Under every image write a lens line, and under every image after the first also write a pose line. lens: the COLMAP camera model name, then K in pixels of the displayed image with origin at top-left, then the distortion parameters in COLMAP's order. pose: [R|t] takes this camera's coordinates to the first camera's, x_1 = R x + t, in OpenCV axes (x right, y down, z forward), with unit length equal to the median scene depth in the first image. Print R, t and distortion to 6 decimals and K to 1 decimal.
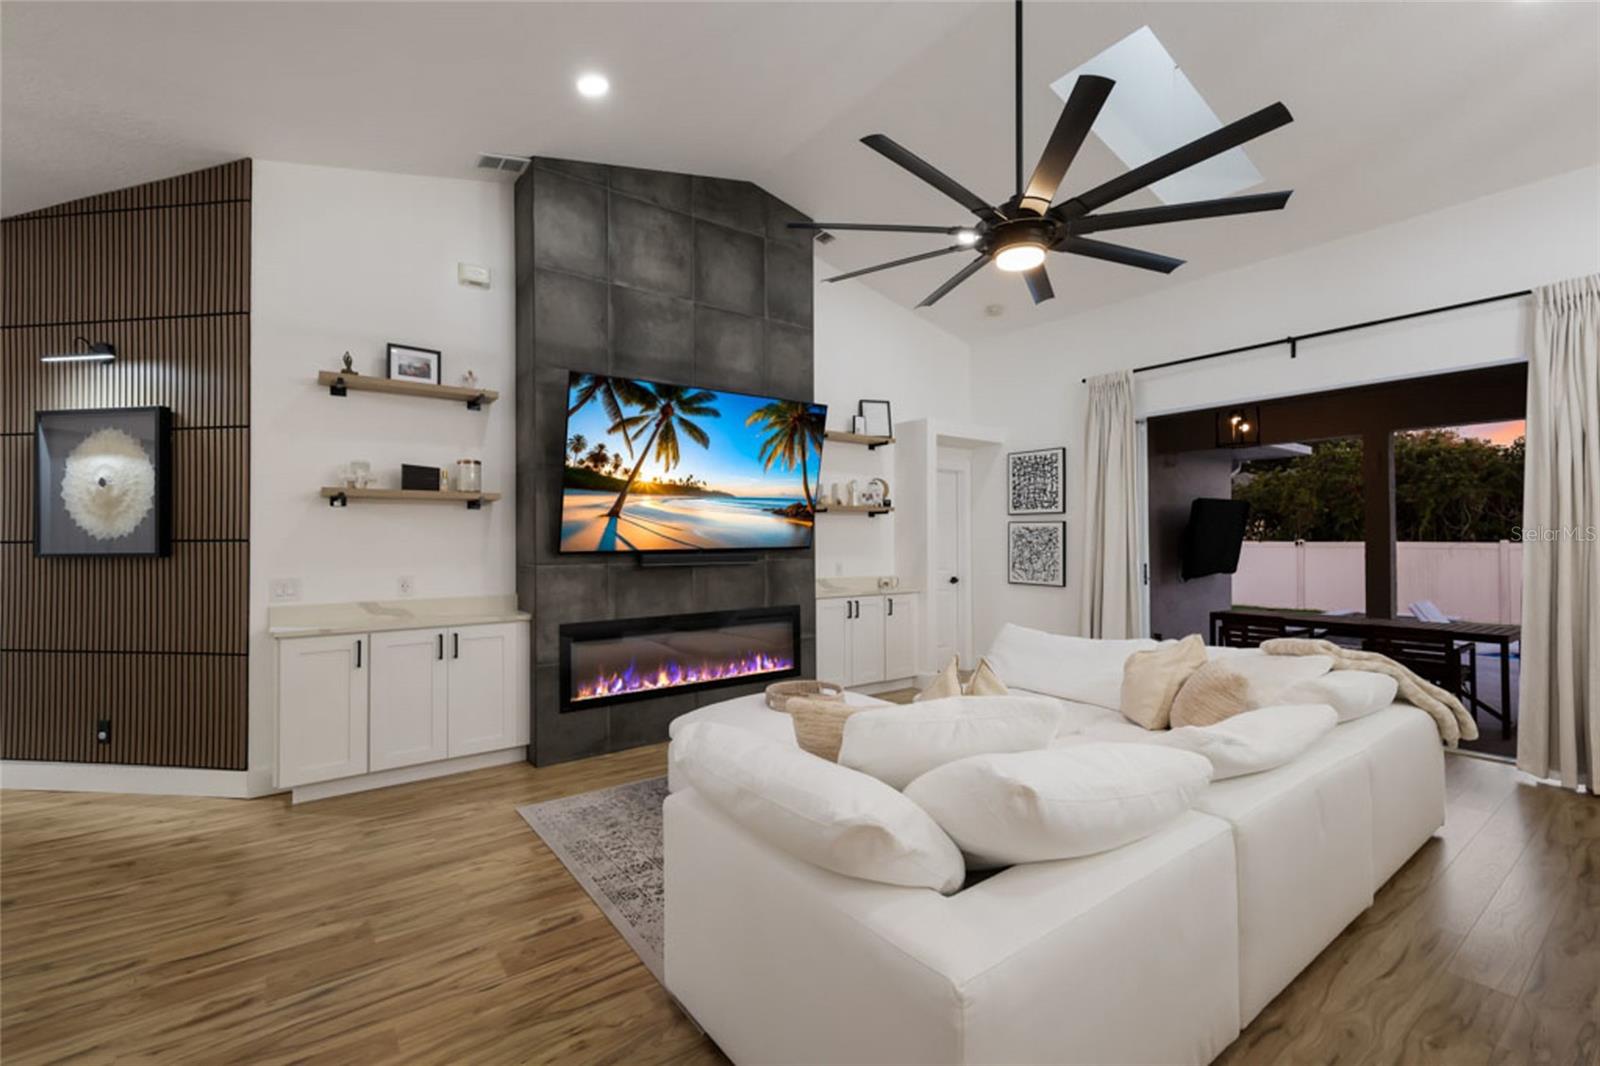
lens RADIAL K [[689.4, 0, 800.0], [0, 689.4, 533.0], [0, 0, 1]] dist [0.010588, -0.000252]
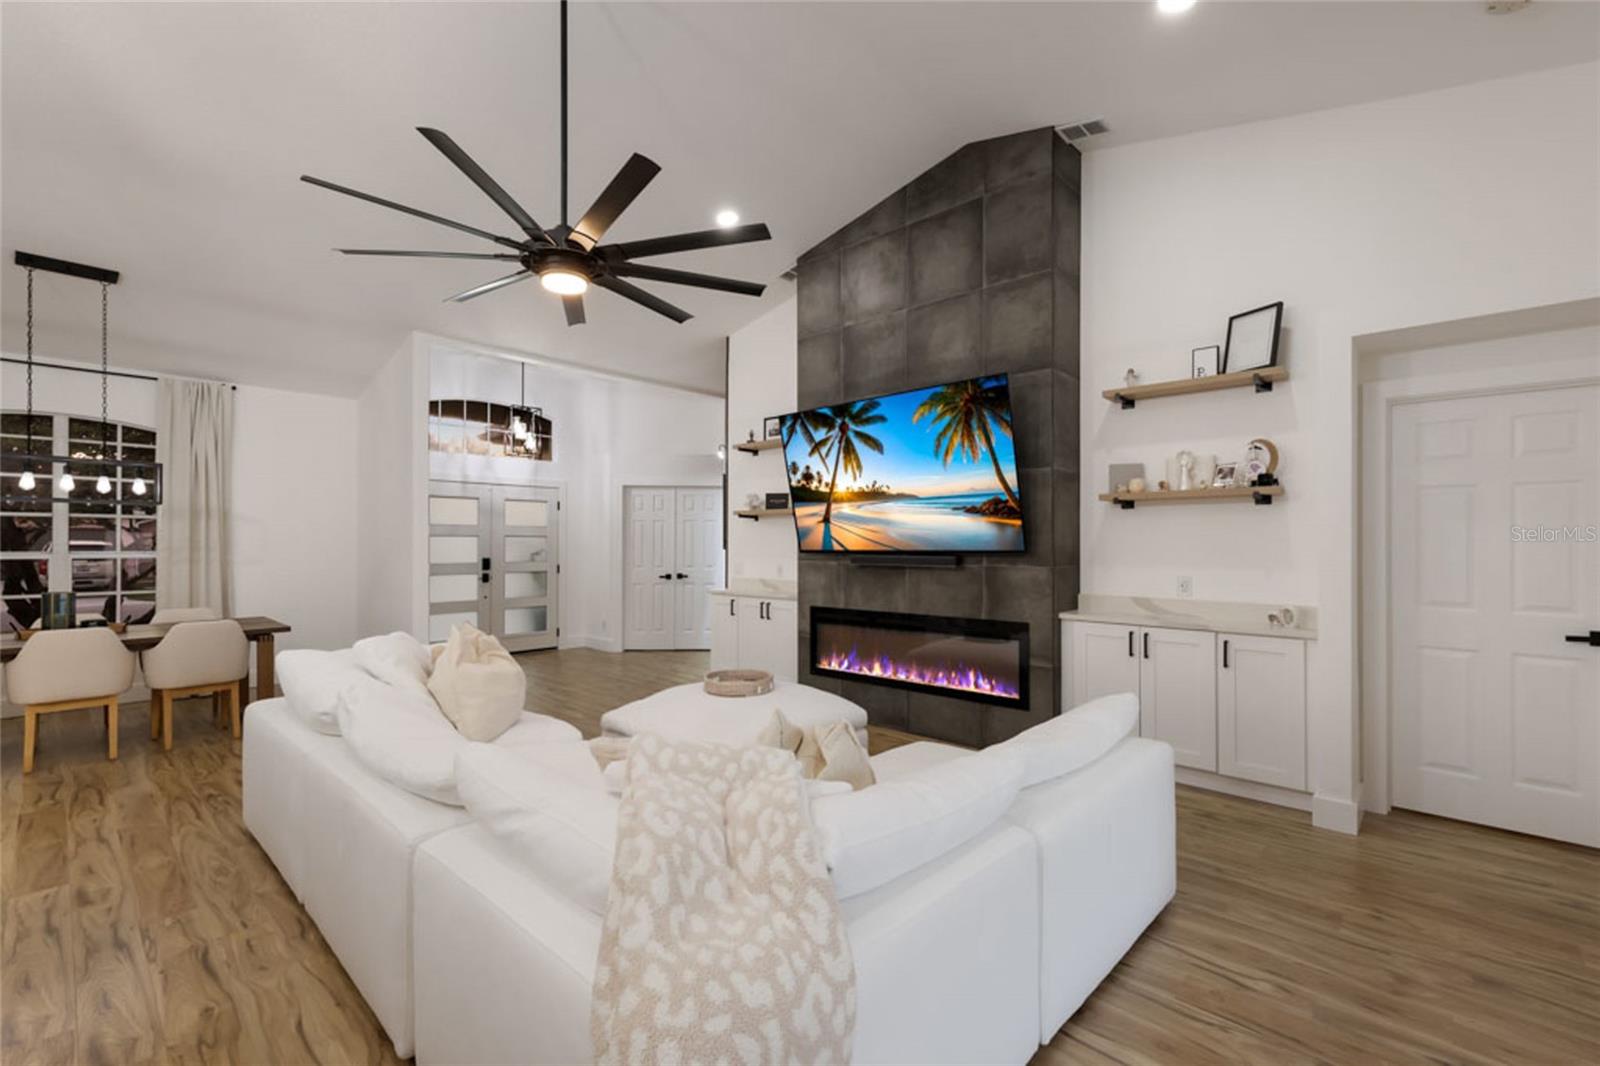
lens RADIAL K [[688.2, 0, 799.7], [0, 688.2, 538.3], [0, 0, 1]] dist [0.012111, -0.000318]
pose [[0.176742, -0.001970, -0.984255, 0.871044], [0.007914, 0.999969, -0.000580, 0.004354], [0.984225, -0.007687, 0.176752, 0.700300]]
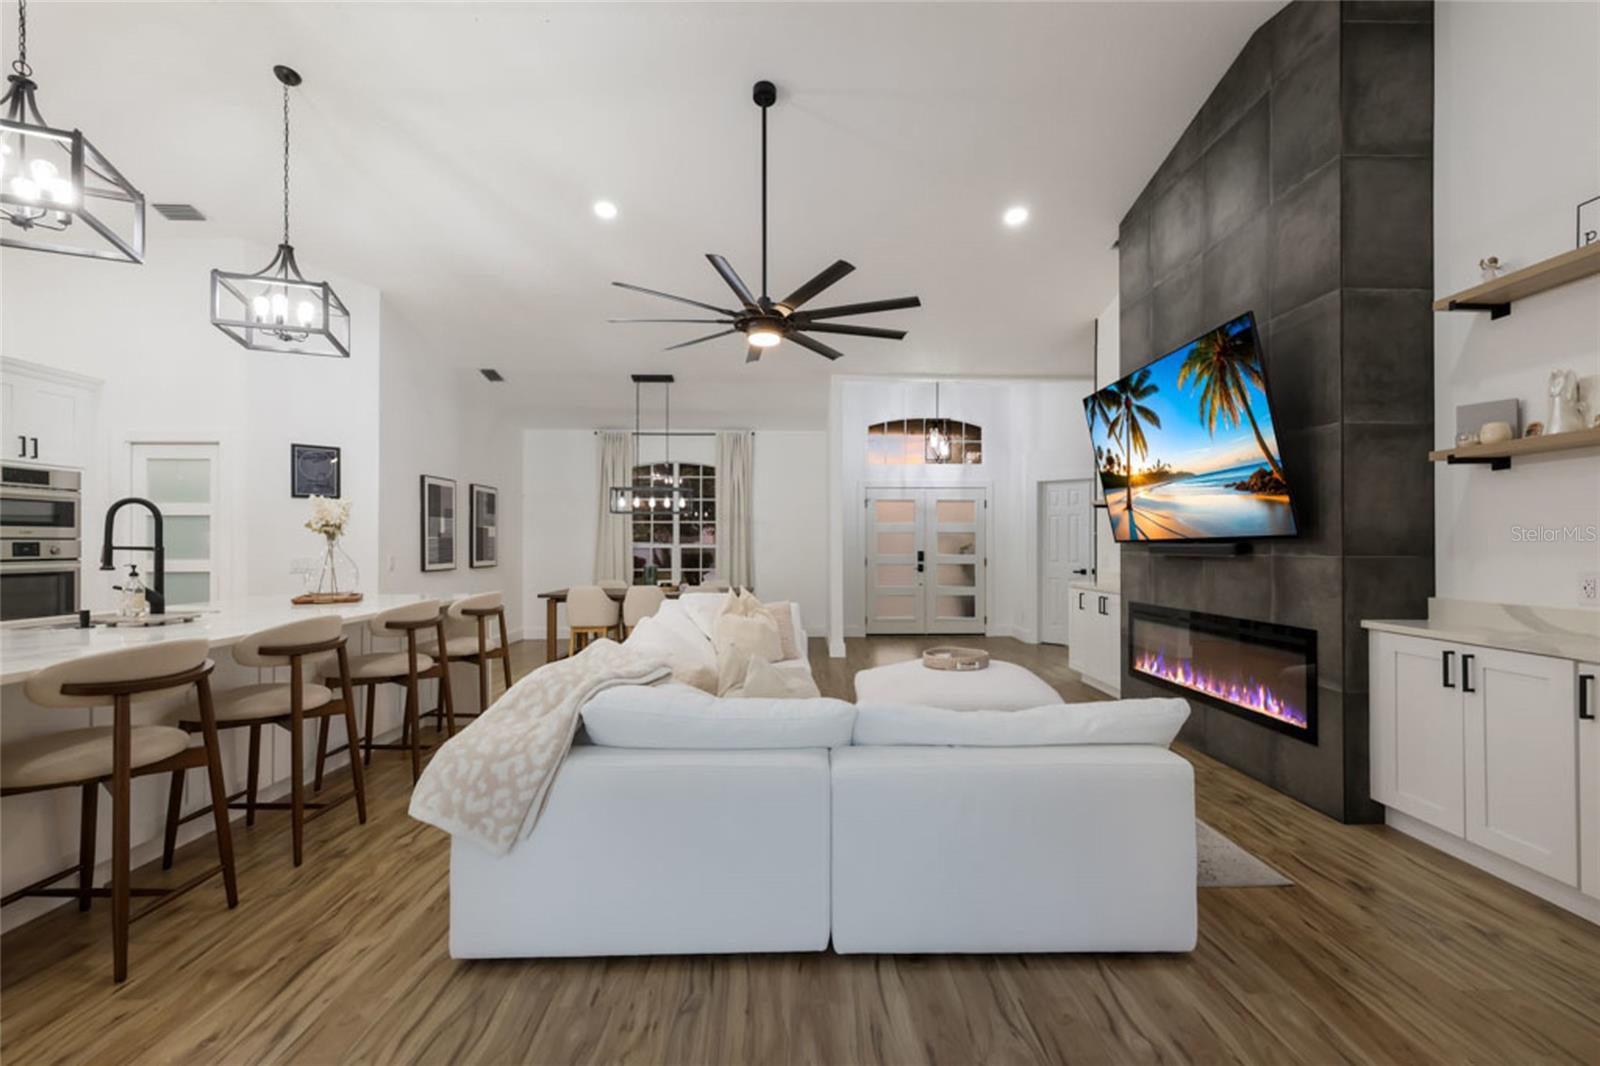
lens RADIAL K [[694.2, 0, 817.7], [0, 694.2, 540.9], [0, 0, 1]] dist [0.002602, 0.000229]
pose [[-0.569938, 0.000439, -0.821688, 0.885856], [0.010874, 0.999916, -0.007008, 0.028291], [0.821616, -0.012929, -0.569895, 1.161235]]
